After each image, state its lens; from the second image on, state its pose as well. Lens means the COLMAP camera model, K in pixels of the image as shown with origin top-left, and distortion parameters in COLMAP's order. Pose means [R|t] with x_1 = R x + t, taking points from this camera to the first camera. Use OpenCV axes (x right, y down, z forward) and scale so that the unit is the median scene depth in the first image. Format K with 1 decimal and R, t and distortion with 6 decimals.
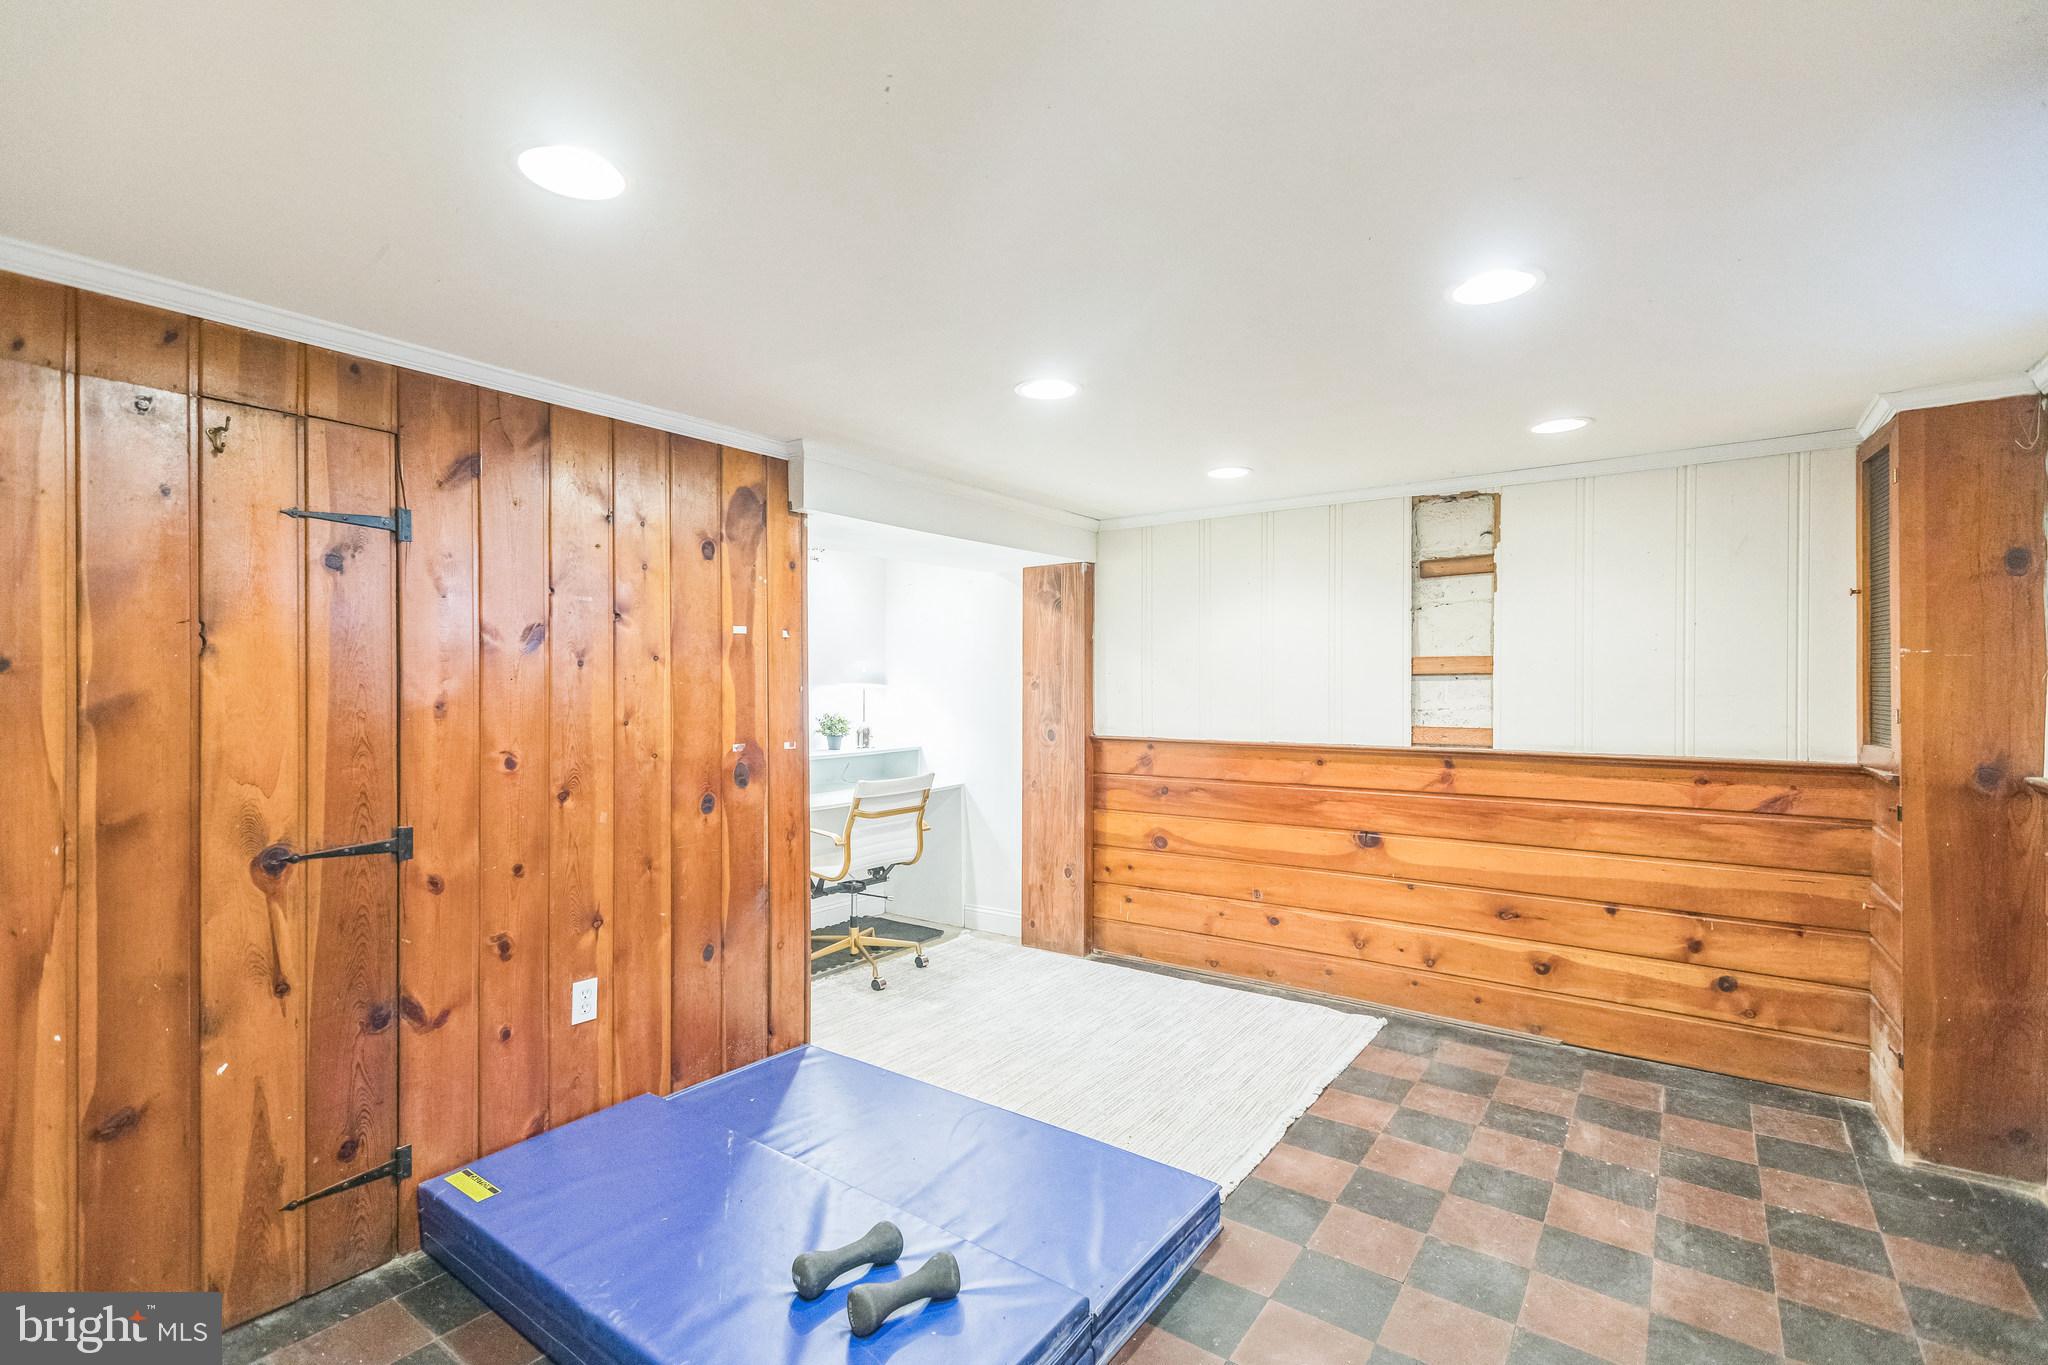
lens RADIAL K [[930.8, 0, 1017.9], [0, 930.8, 673.7], [0, 0, 1]] dist [-0.000560, -0.000657]
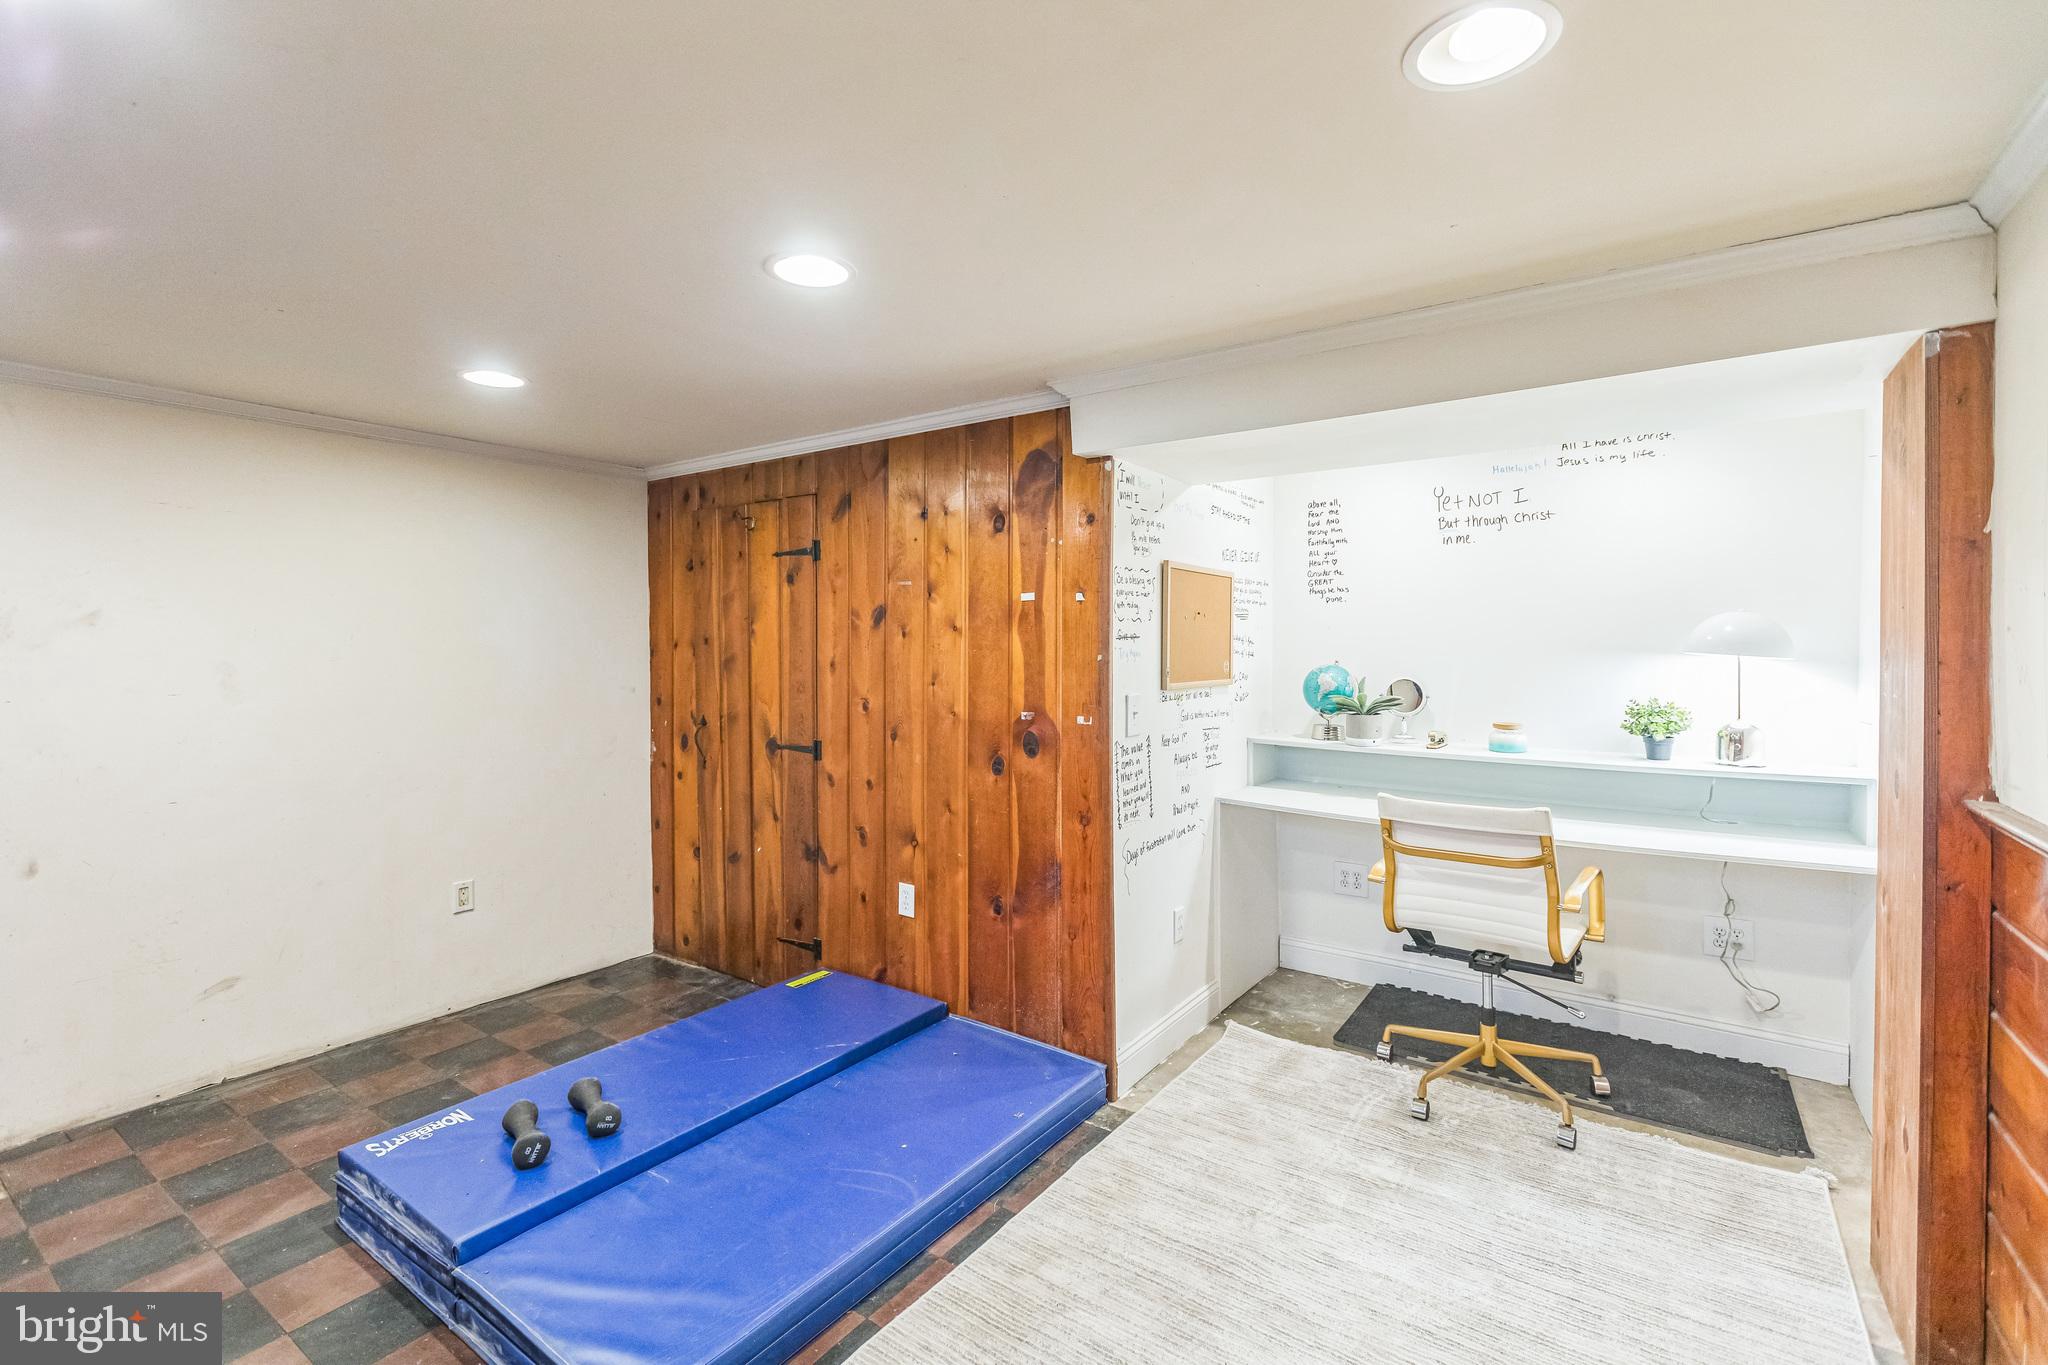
lens RADIAL K [[891.7, 0, 1063.5], [0, 891.7, 665.7], [0, 0, 1]] dist [-0.002673, -0.000463]
pose [[0.040350, 0.009417, -0.999141, 0.752883], [-0.001119, 0.999955, 0.009380, 0.019781], [0.999185, 0.000740, 0.040359, 1.156612]]
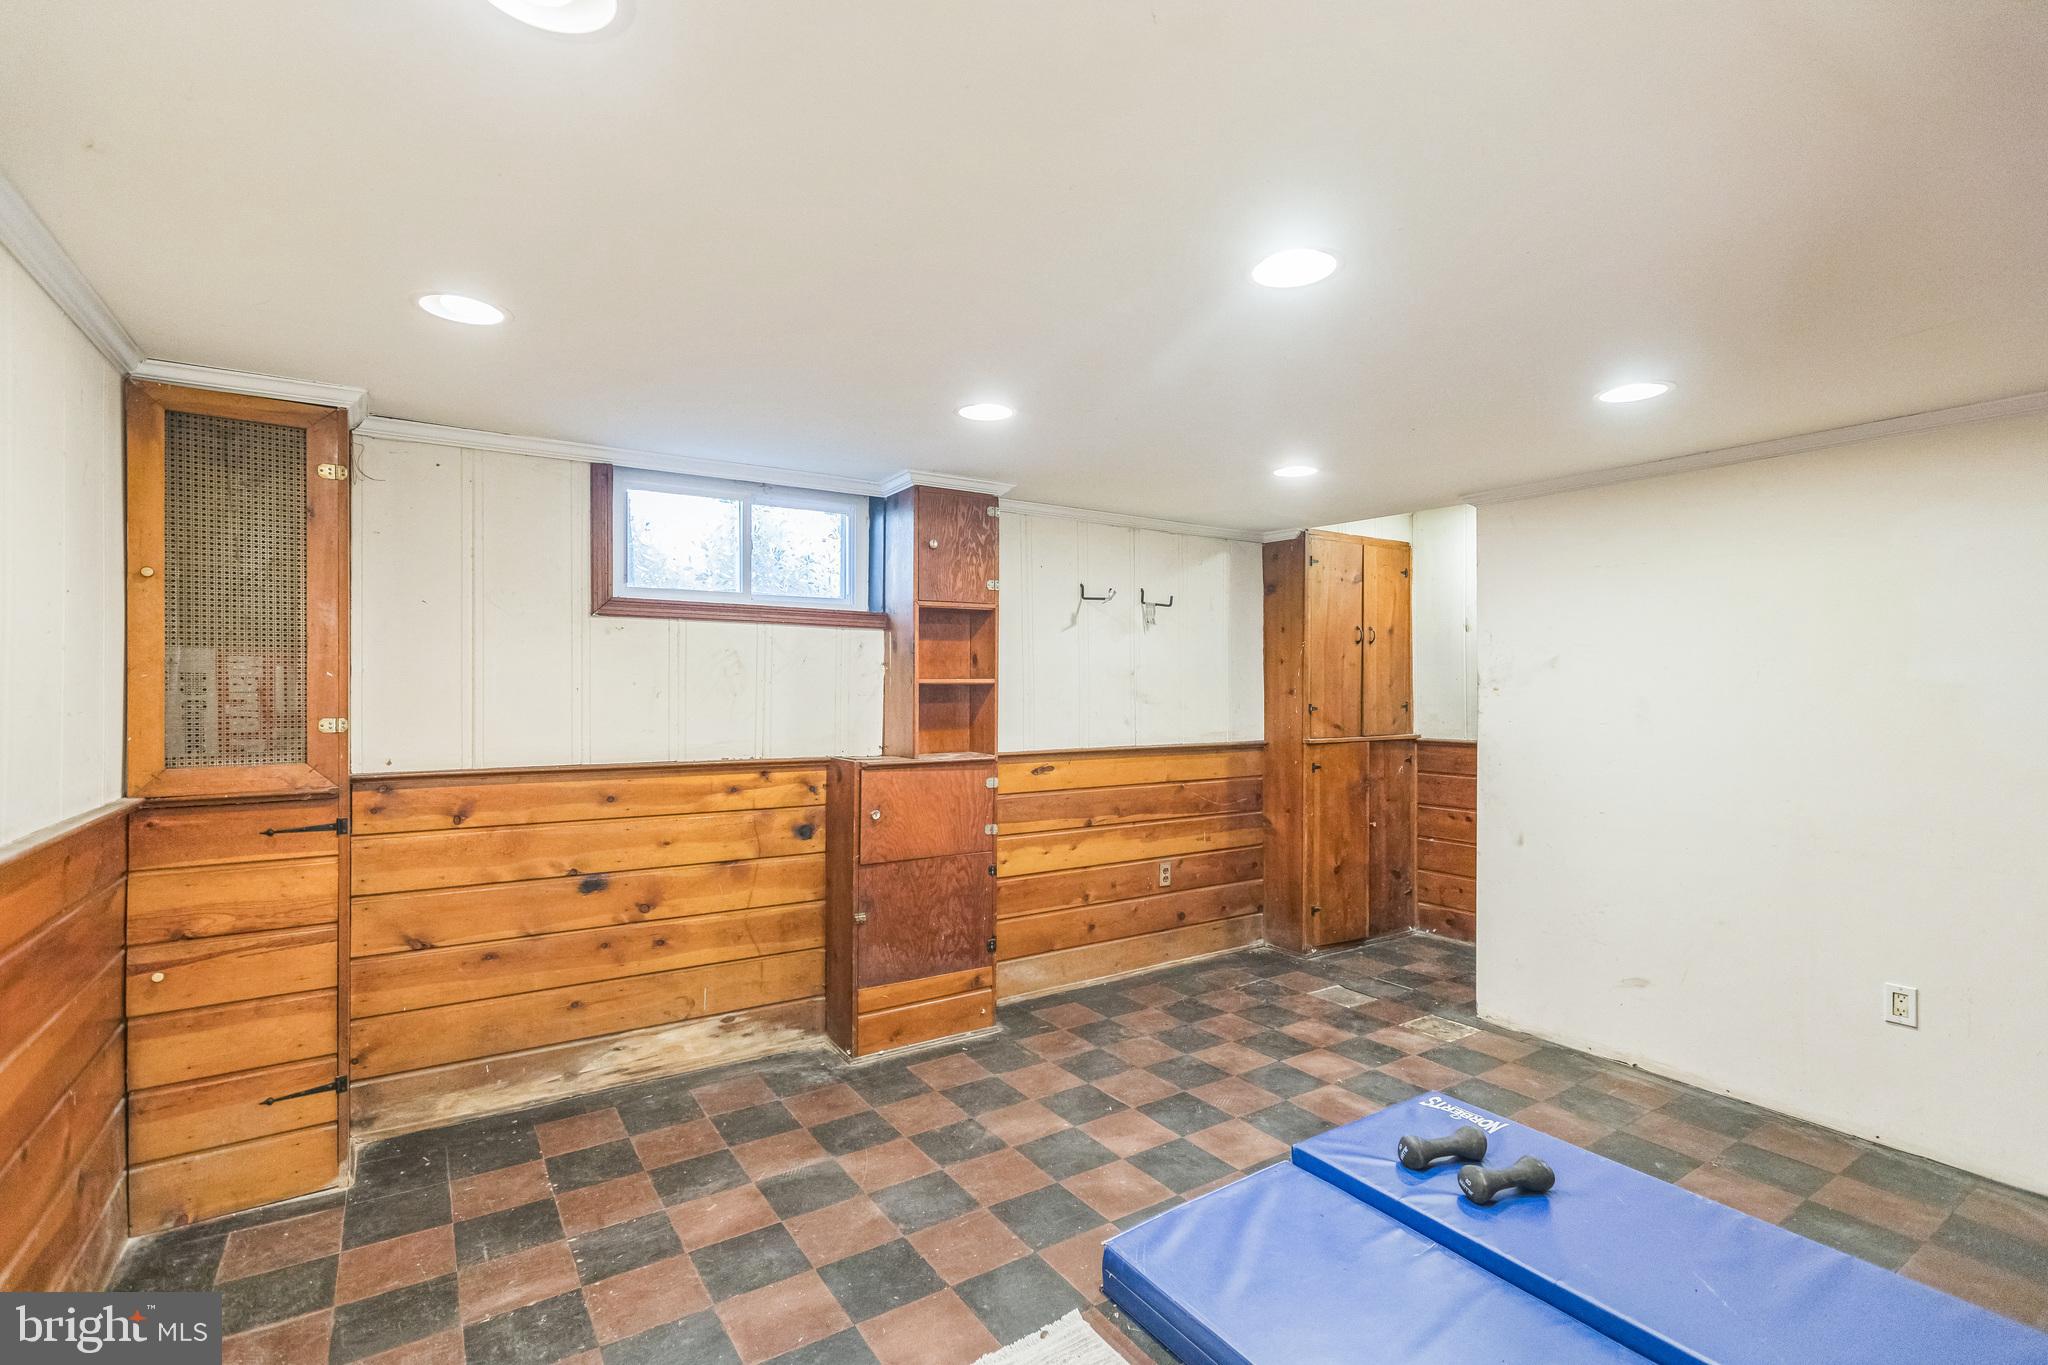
lens RADIAL K [[950.7, 0, 1024.0], [0, 950.7, 682.5], [0, 0, 1]] dist [0.002199, -0.000115]
pose [[-0.935075, -0.011780, 0.354255, -0.028344], [-0.009169, 0.999917, 0.009047, 0.001497], [-0.354332, 0.005211, -0.935105, 1.704242]]
